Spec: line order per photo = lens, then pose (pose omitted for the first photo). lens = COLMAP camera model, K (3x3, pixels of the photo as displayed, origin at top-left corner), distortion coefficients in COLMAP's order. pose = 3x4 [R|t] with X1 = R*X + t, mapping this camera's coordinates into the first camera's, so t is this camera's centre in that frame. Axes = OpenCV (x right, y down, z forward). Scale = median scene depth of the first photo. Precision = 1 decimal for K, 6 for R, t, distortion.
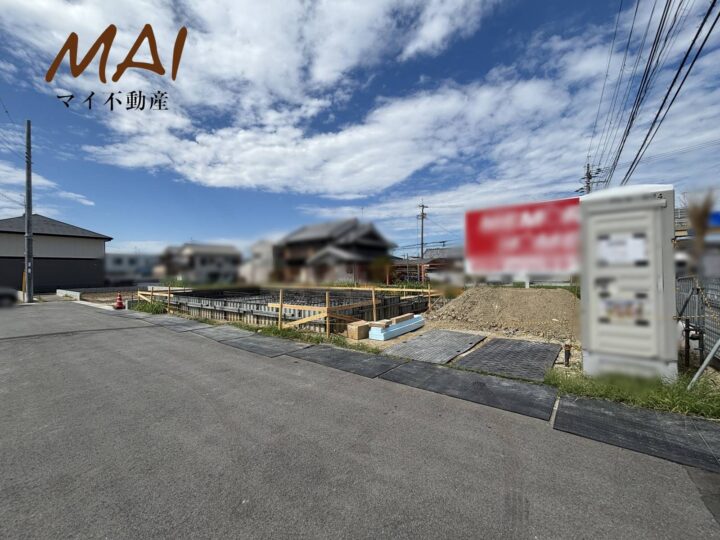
lens RADIAL K [[287.9, 0, 362.3], [0, 287.9, 268.6], [0, 0, 1]] dist [-0.003487, 0.000268]
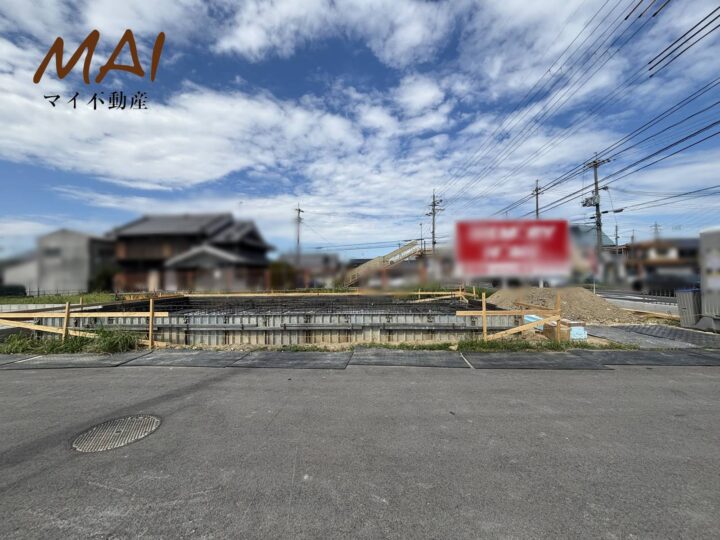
lens RADIAL K [[287.9, 0, 362.3], [0, 287.9, 268.6], [0, 0, 1]] dist [-0.003487, 0.000268]
pose [[0.830328, 0.020547, 0.556897, -0.203179], [-0.007589, 0.999644, -0.025568, 0.005846], [-0.557224, 0.017004, 0.830188, 0.102872]]
